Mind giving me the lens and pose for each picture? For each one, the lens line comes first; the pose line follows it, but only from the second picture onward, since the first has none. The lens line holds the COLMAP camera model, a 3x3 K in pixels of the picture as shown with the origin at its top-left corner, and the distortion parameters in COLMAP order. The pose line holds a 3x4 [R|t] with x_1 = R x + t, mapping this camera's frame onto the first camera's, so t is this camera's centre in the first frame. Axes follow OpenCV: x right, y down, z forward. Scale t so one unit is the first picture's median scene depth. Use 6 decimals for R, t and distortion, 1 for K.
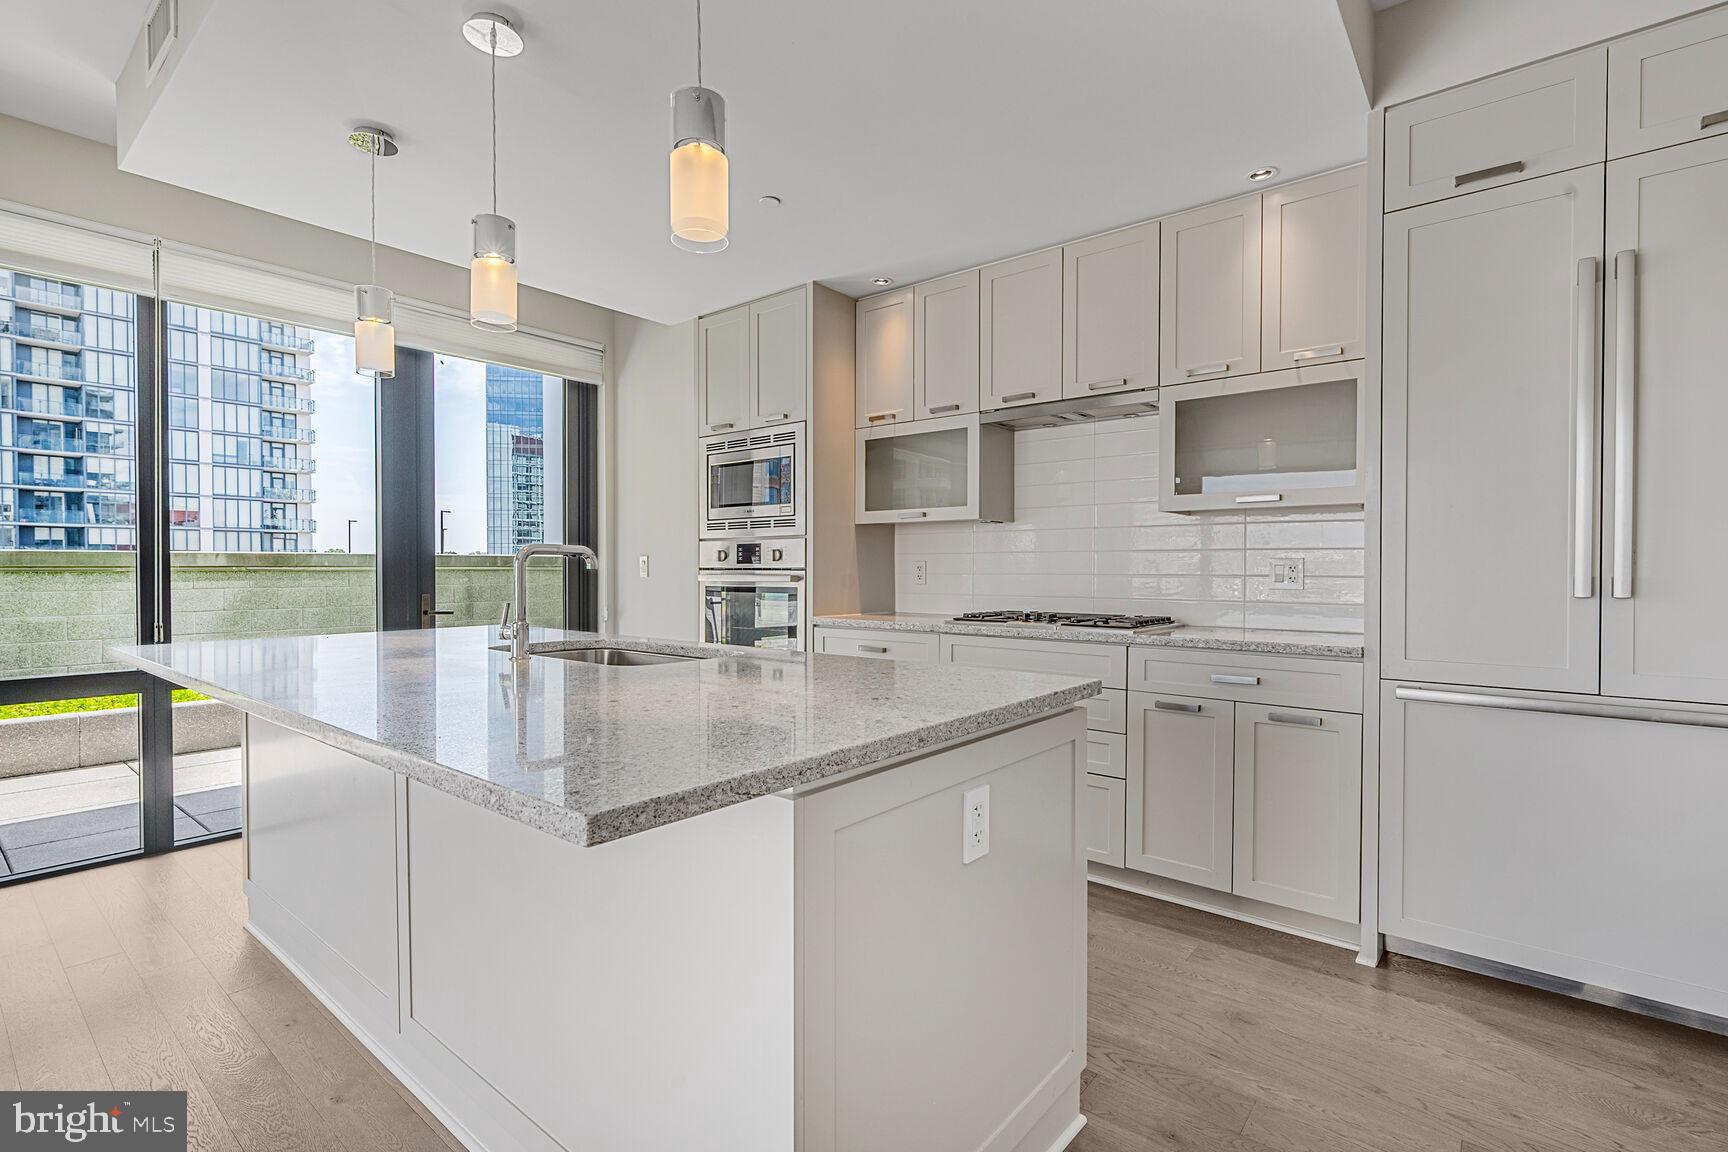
lens RADIAL K [[796.9, 0, 861.6], [0, 796.9, 576.7], [0, 0, 1]] dist [-0.001261, -0.000653]
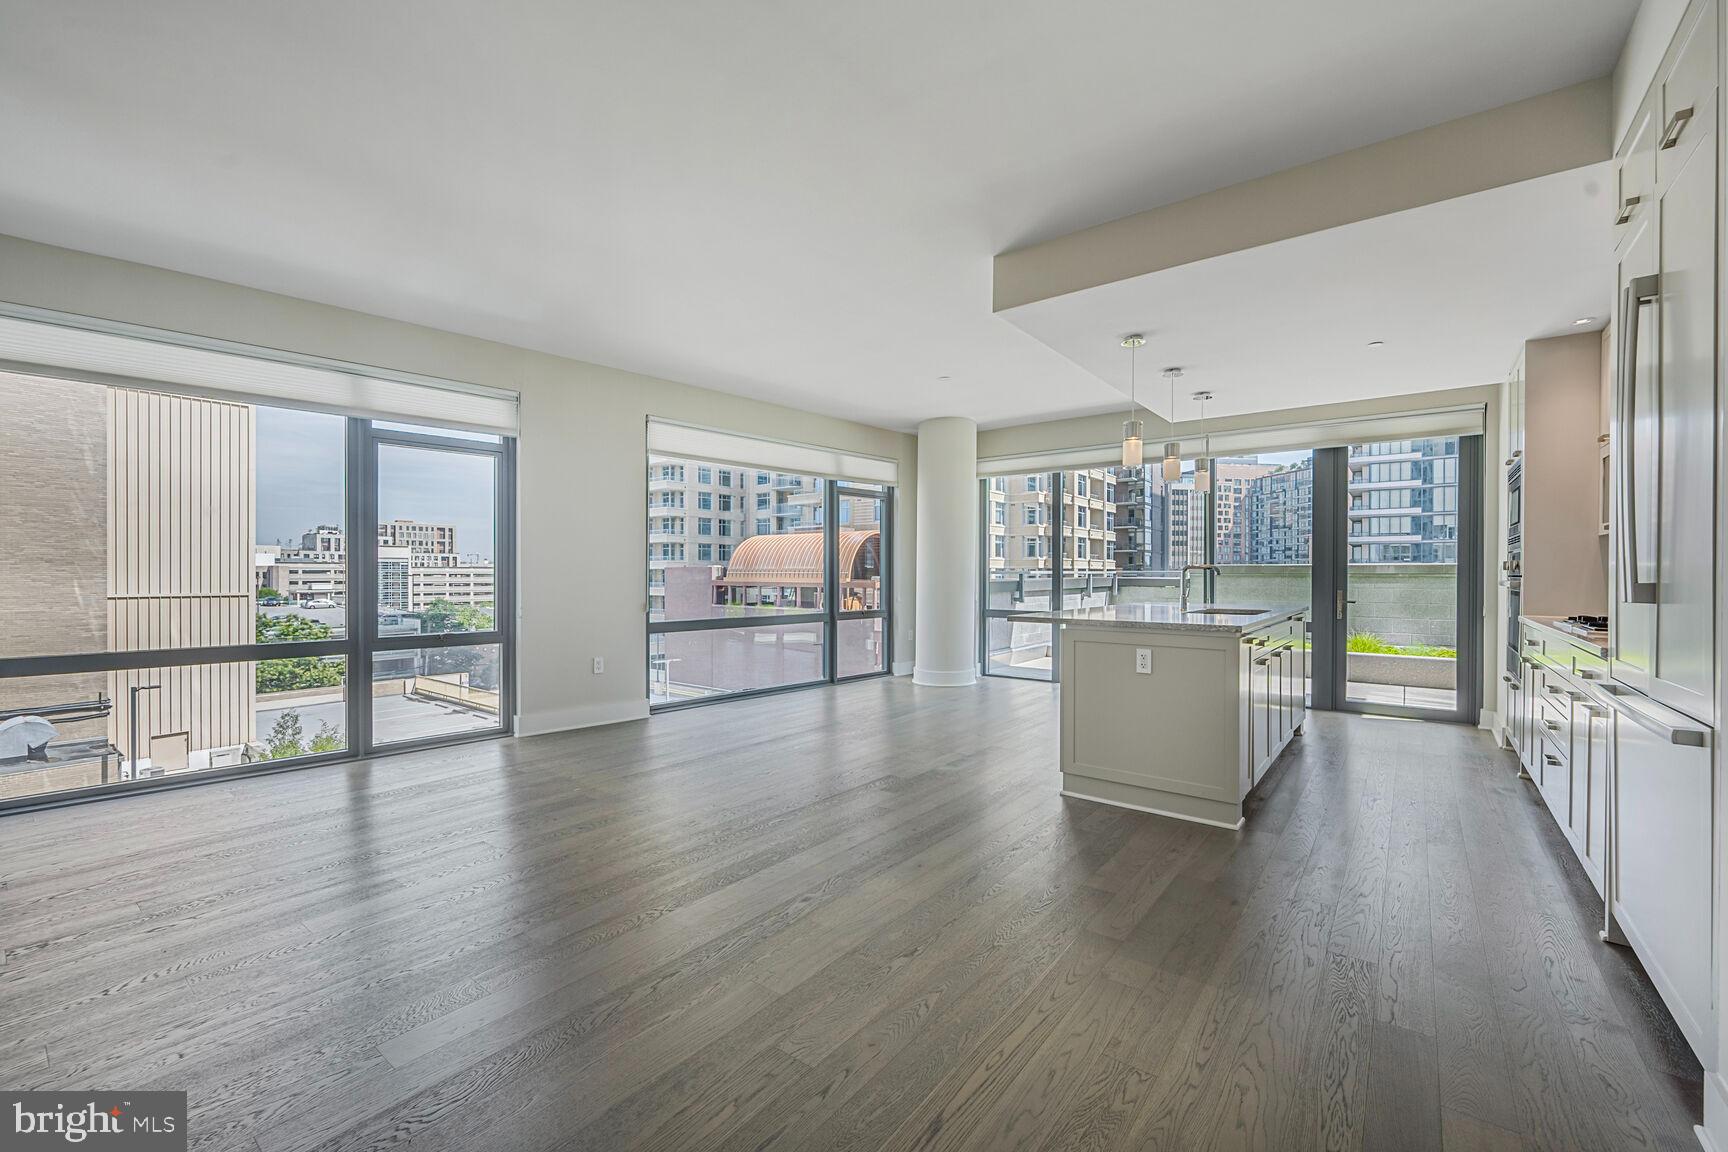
lens RADIAL K [[695.6, 0, 888.7], [0, 695.6, 579.6], [0, 0, 1]] dist [-0.000071, -0.000066]
pose [[0.050770, 0.009636, -0.998664, 0.257526], [-0.014134, 0.999860, 0.008929, -0.000118], [0.998610, 0.013662, 0.050899, -0.007413]]
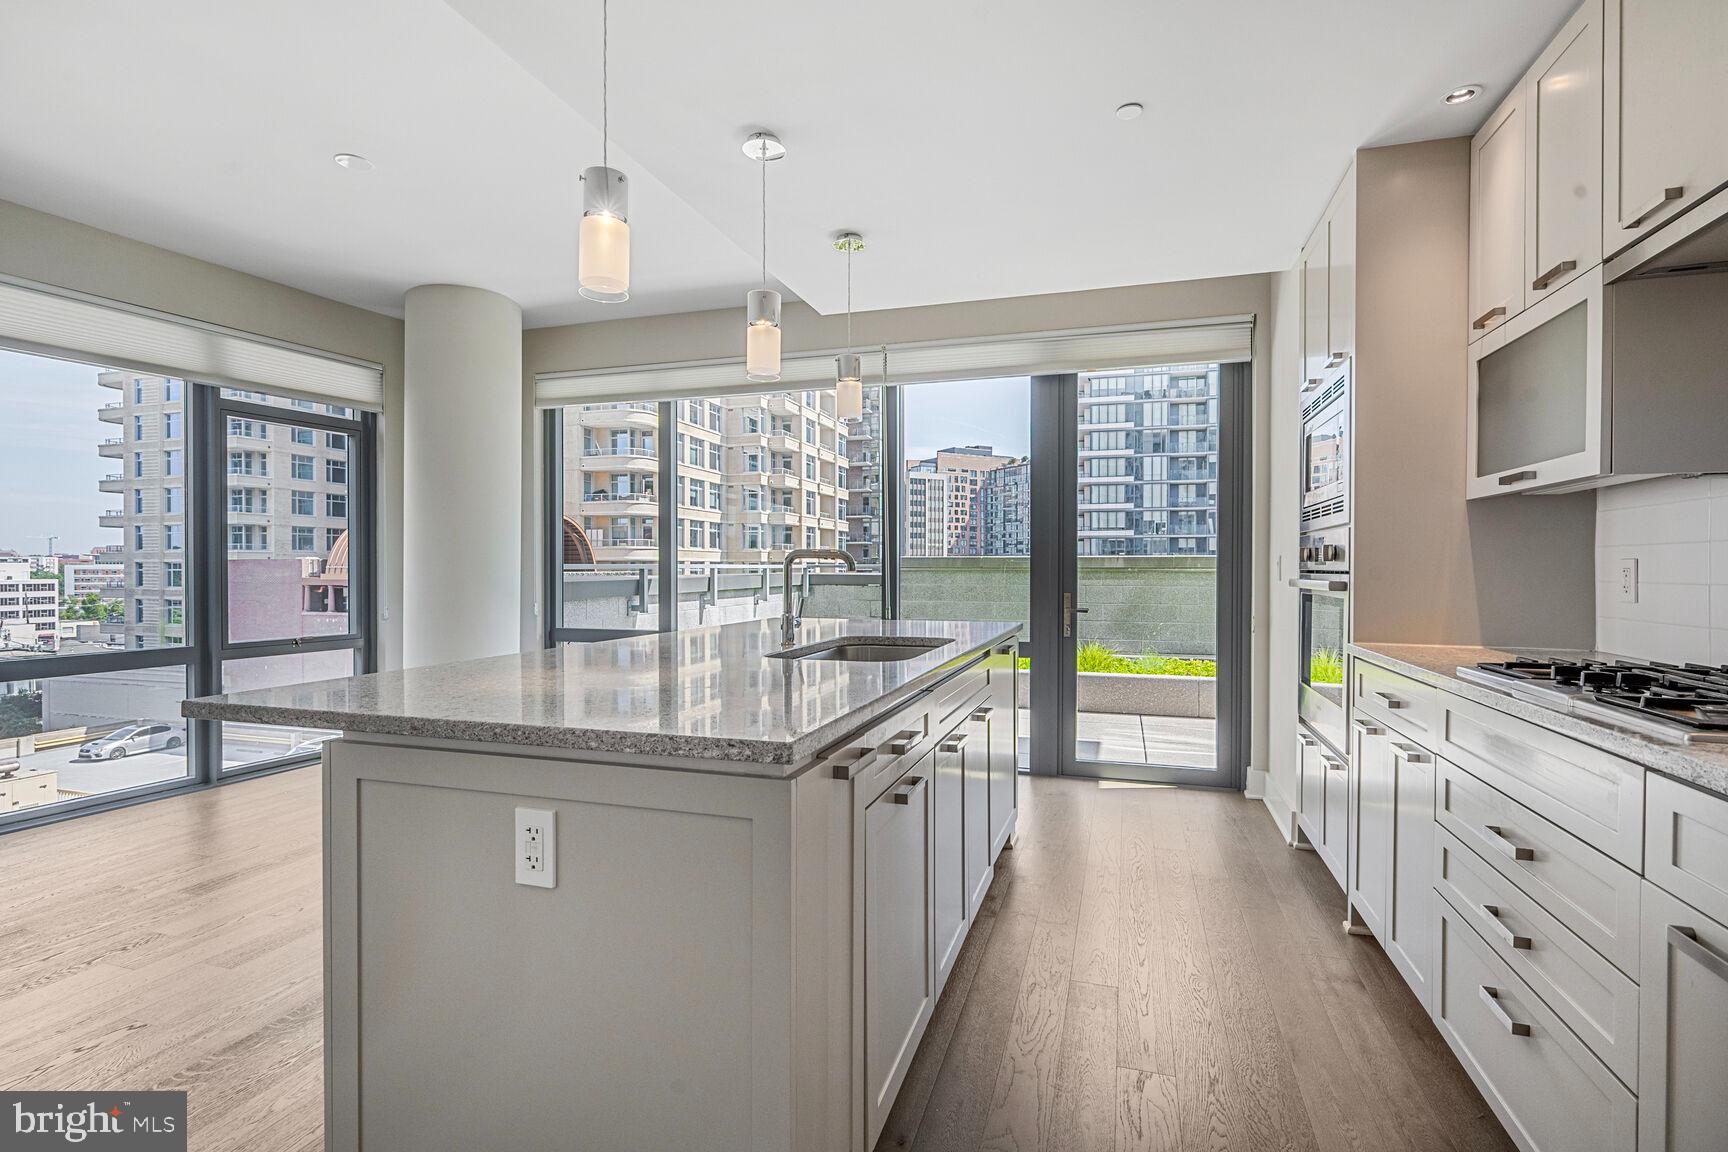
lens RADIAL K [[796.9, 0, 869.6], [0, 796.9, 572.9], [0, 0, 1]] dist [-0.001261, -0.000653]
pose [[0.375954, 0.006441, -0.926616, 0.110747], [-0.012249, 0.999923, 0.001981, -0.001512], [0.926557, 0.010605, 0.376004, 0.097564]]
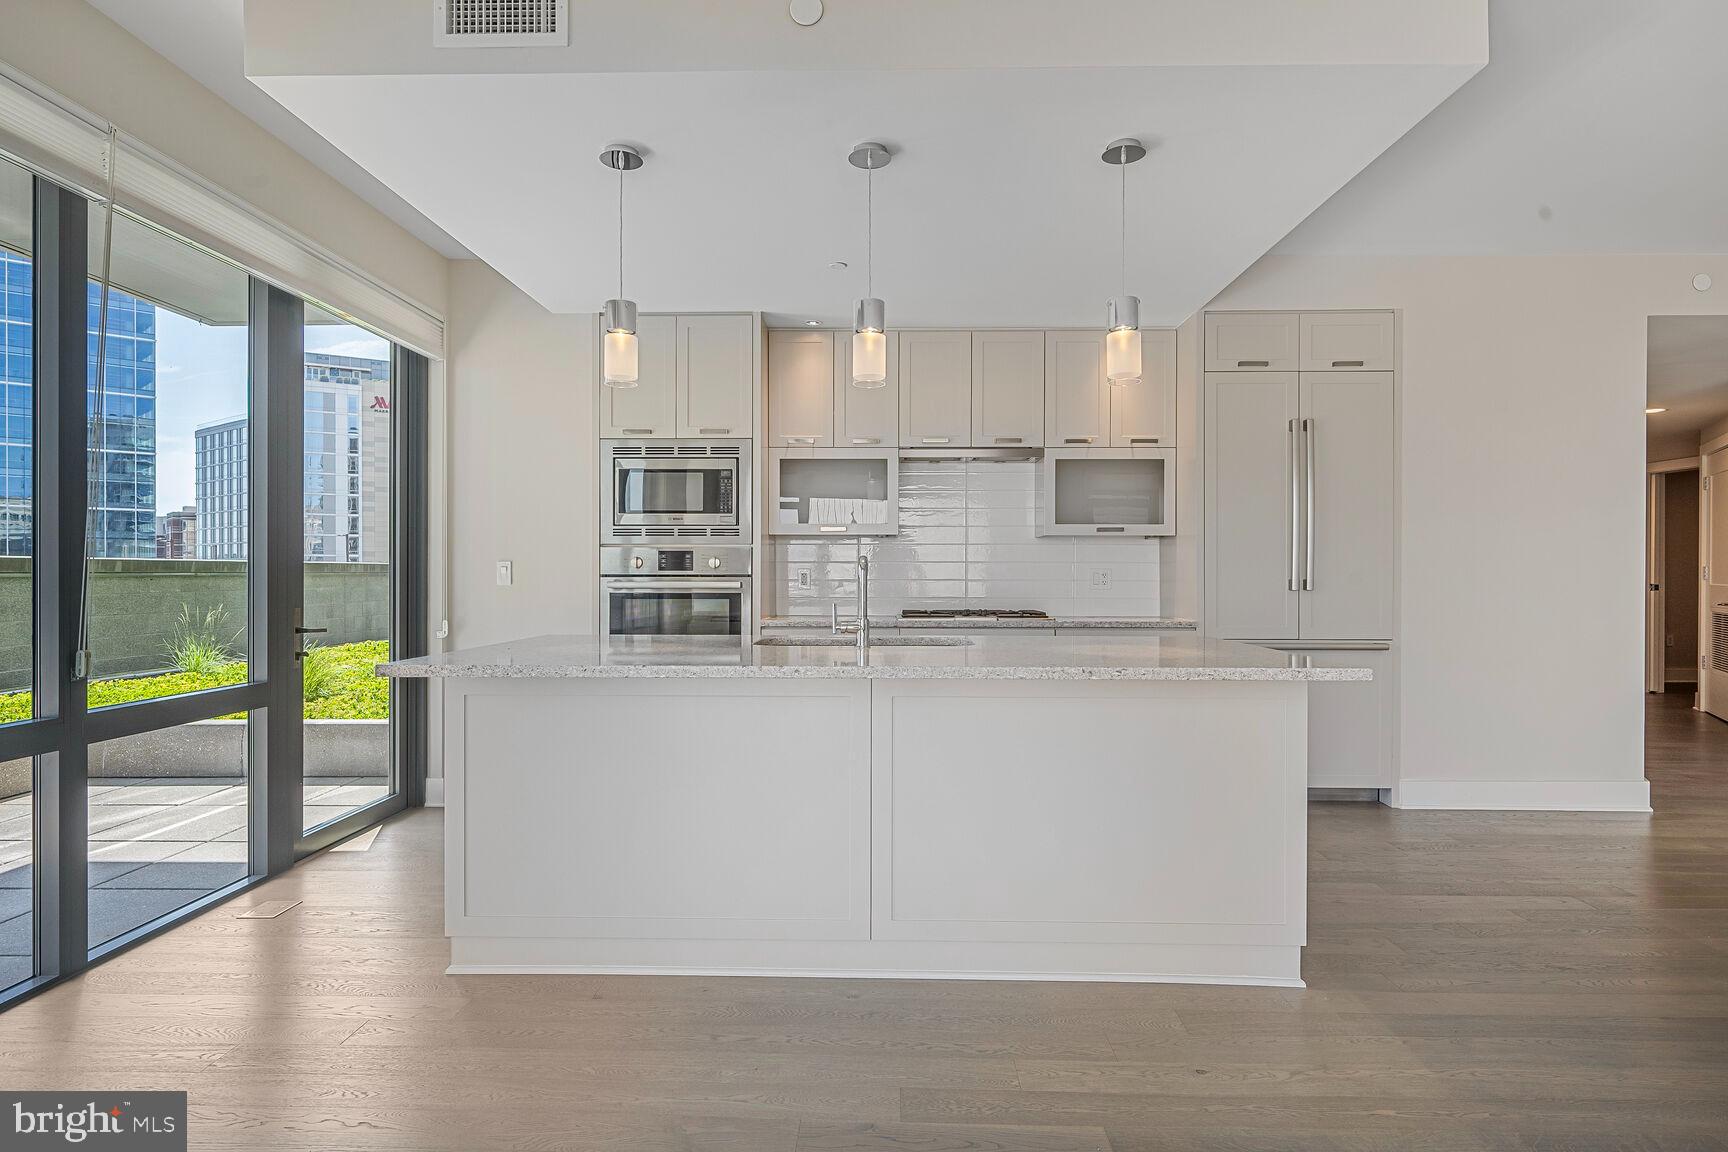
lens RADIAL K [[932.8, 0, 858.1], [0, 932.8, 573.5], [0, 0, 1]] dist [0.005688, 0.000718]
pose [[0.787148, 0.001950, 0.616761, -0.198817], [0.005868, 0.999926, -0.010651, 0.000450], [-0.616736, 0.012004, 0.787079, -0.022370]]
